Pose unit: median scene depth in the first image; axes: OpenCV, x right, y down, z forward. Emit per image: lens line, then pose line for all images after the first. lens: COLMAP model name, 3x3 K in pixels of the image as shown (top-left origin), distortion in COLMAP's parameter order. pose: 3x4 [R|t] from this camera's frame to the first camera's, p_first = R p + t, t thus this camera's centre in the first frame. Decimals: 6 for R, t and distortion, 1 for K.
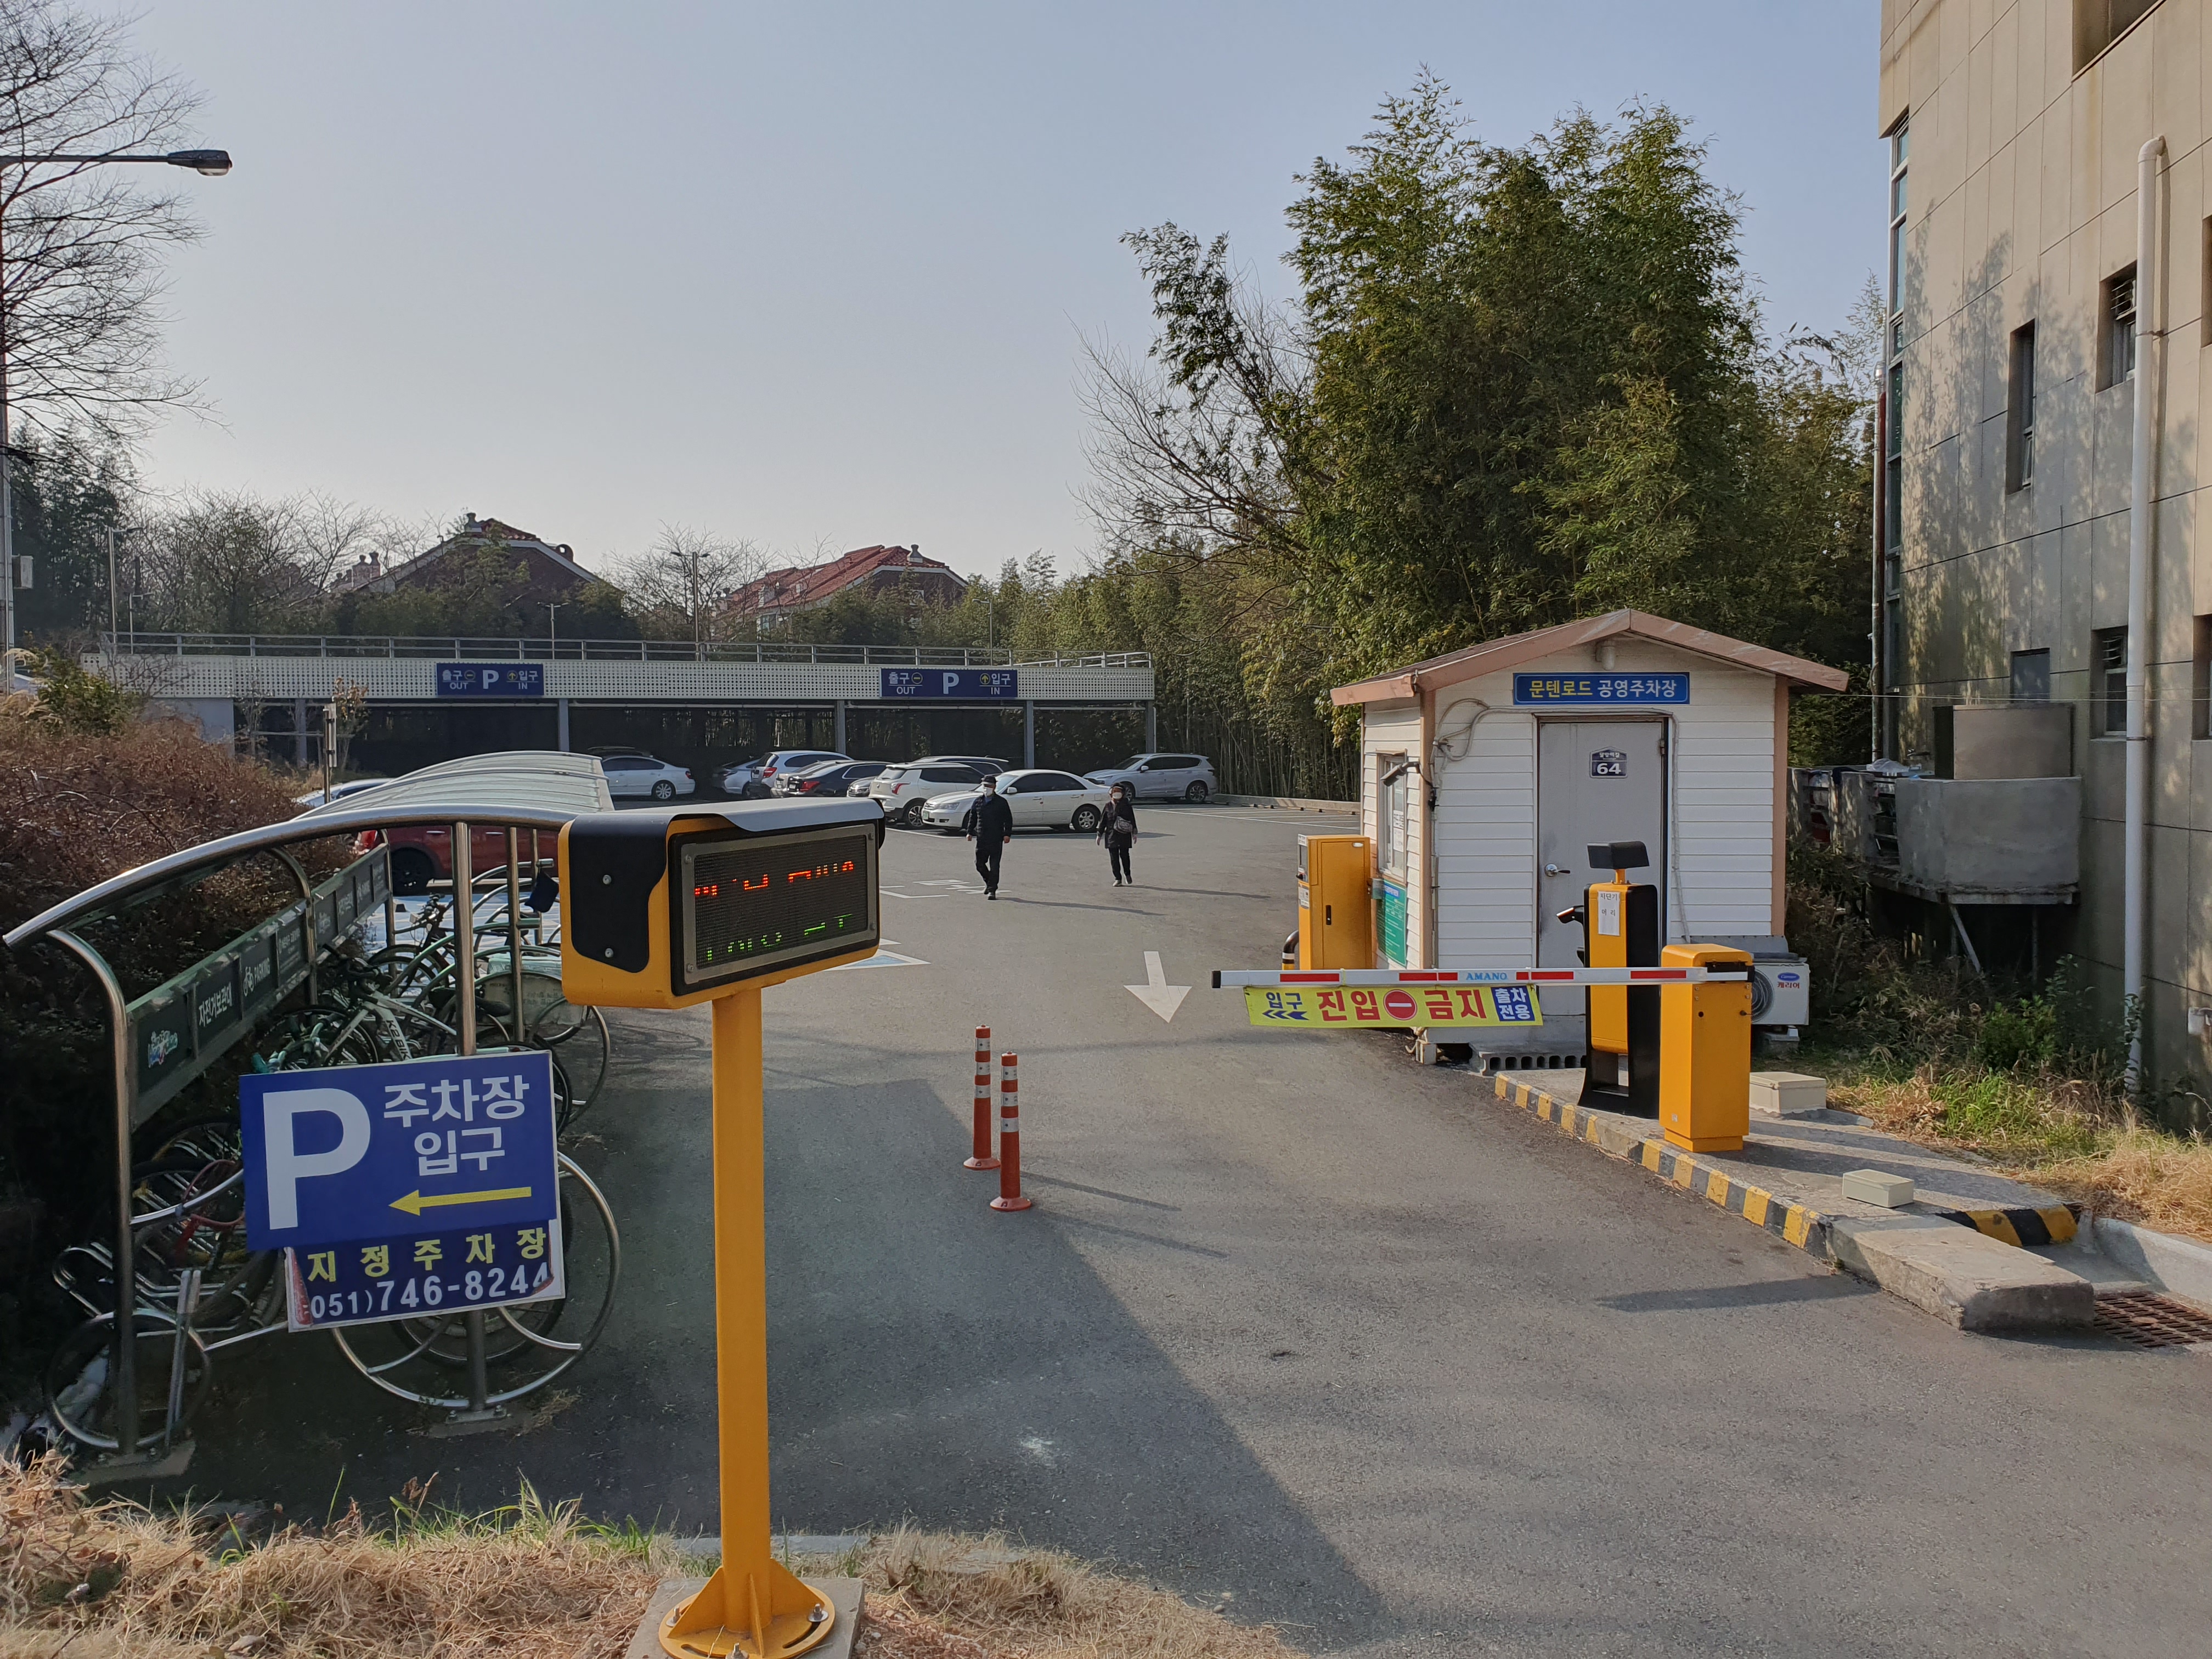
lens RADIAL K [[1650.4, 0, 1113.1], [0, 1650.4, 827.9], [0, 0, 1]] dist [-0.012488, -0.020479]
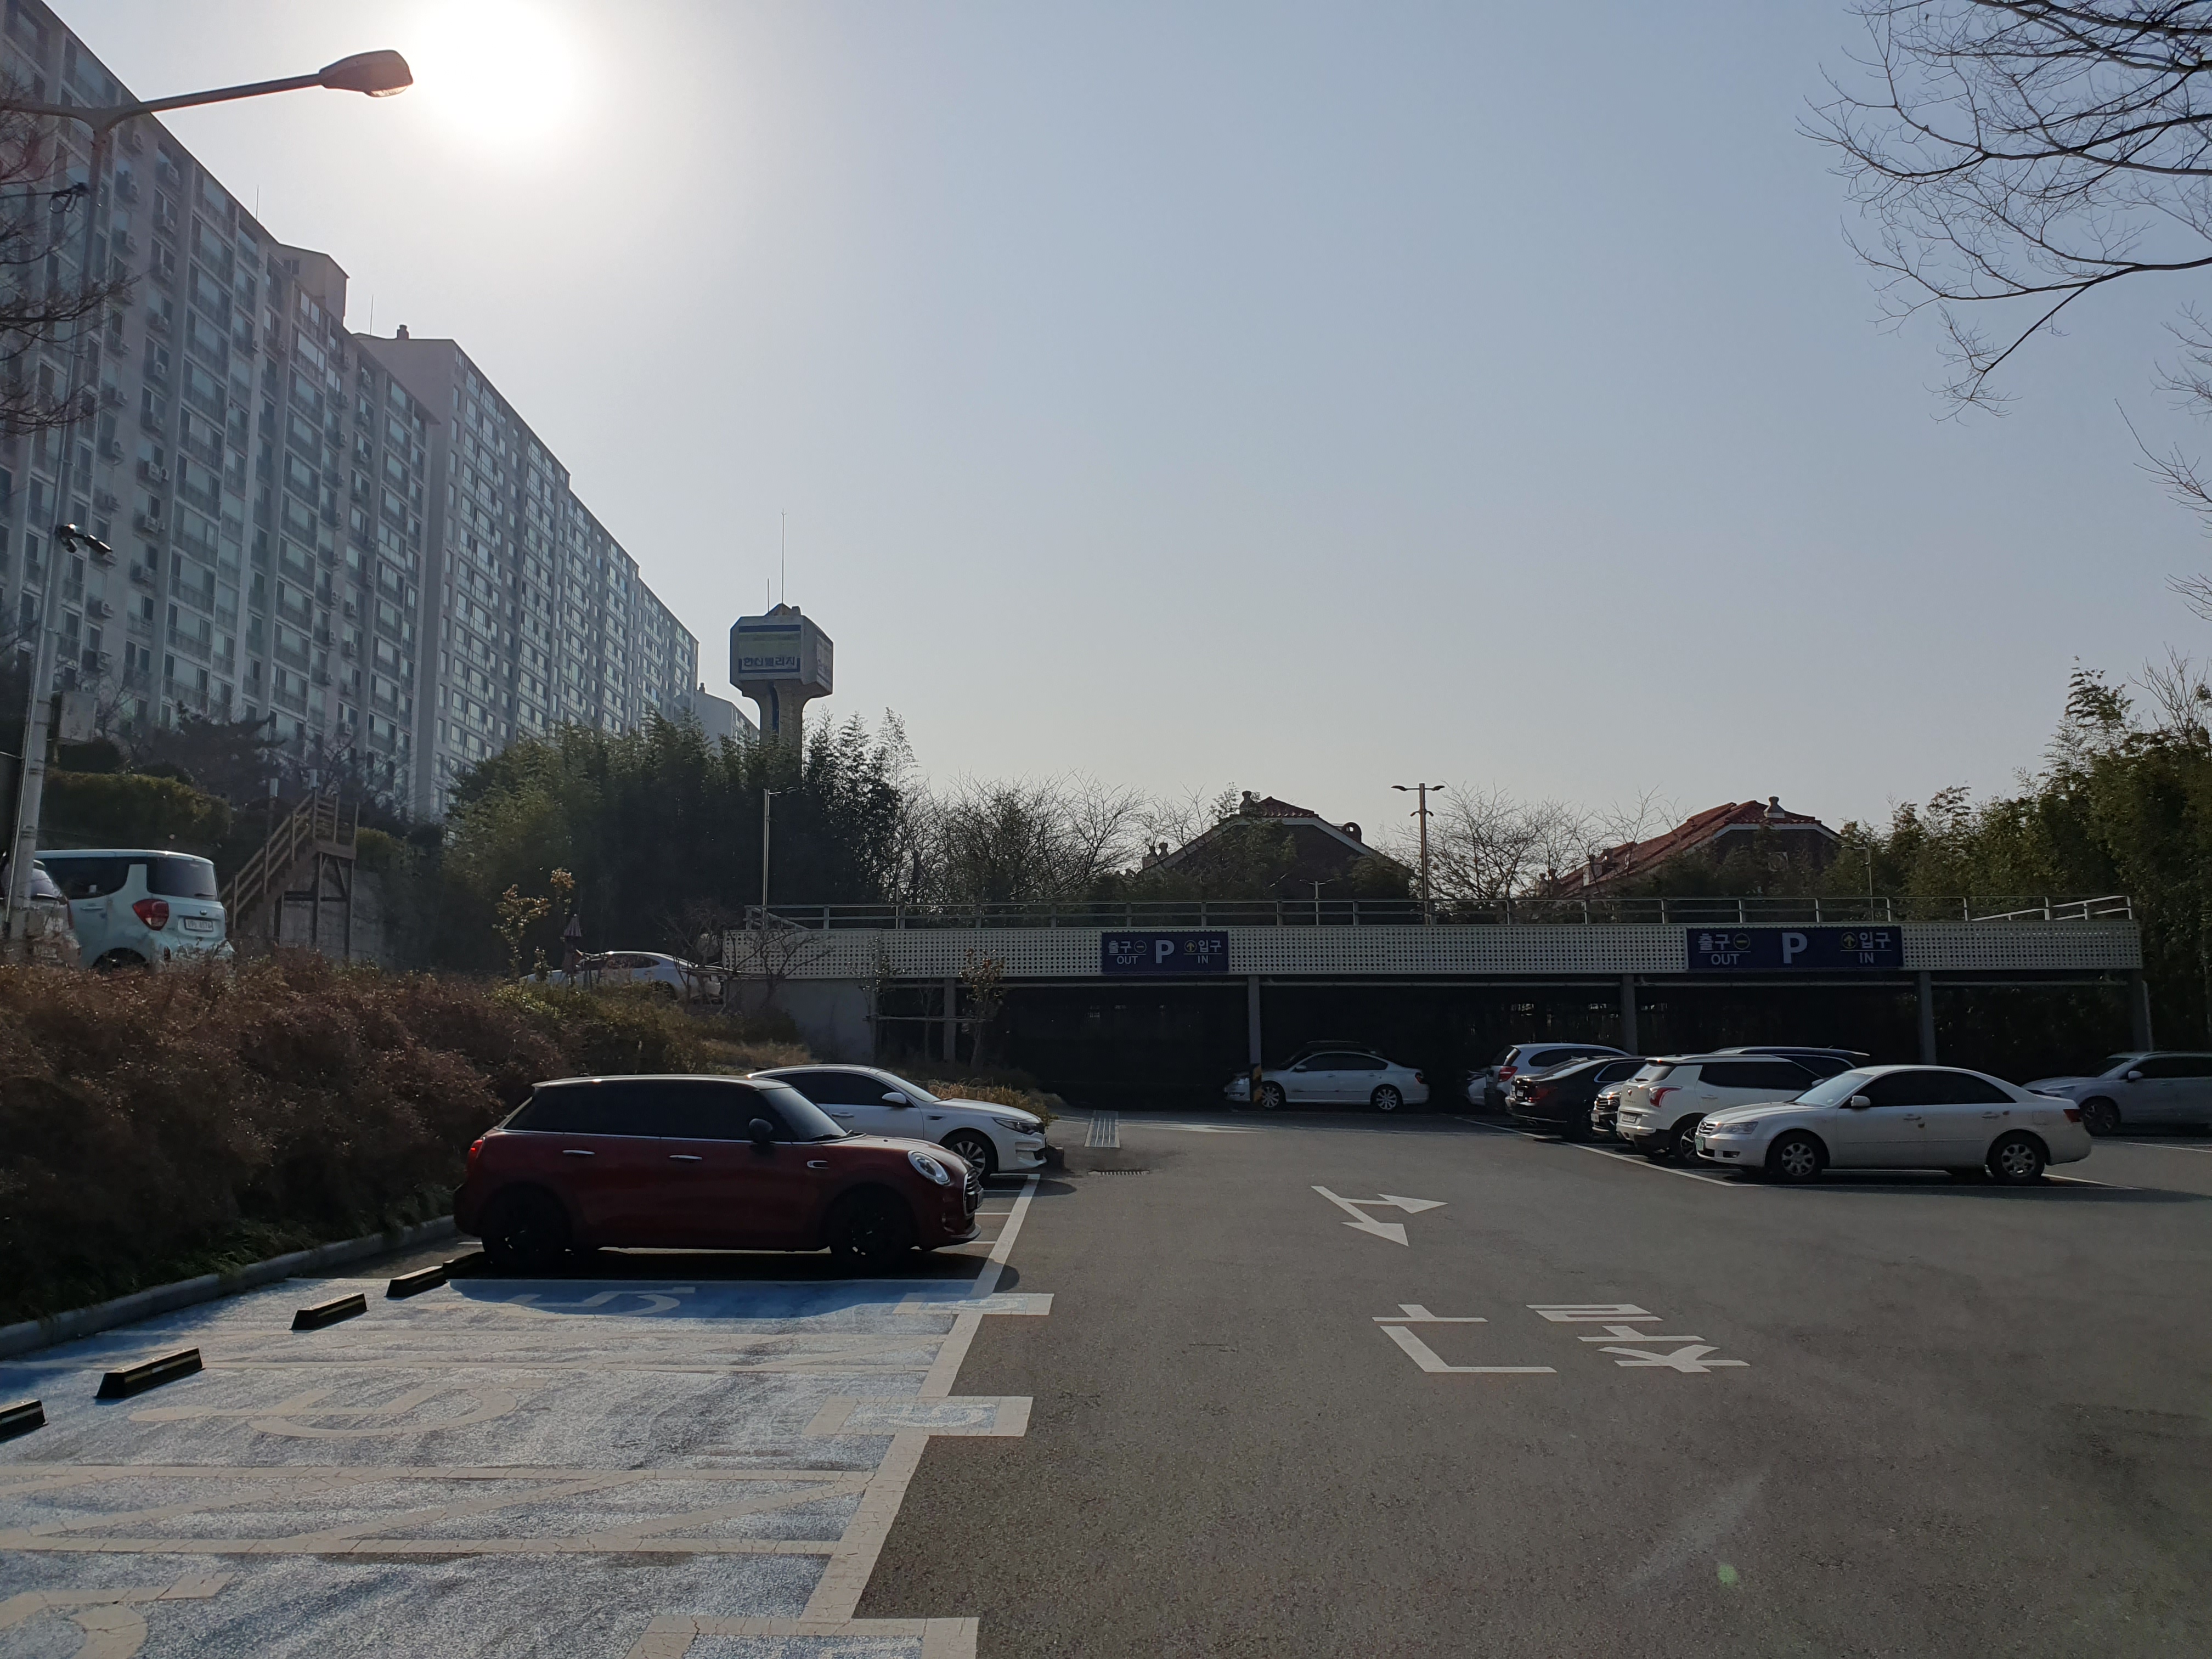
lens RADIAL K [[1650.4, 0, 1096.0], [0, 1650.4, 844.0], [0, 0, 1]] dist [-0.012488, -0.020479]
pose [[0.858947, -0.058517, -0.508710, 0.001928], [-0.034889, 0.984453, -0.172151, -0.002883], [0.510874, 0.165617, 0.843551, 0.273527]]
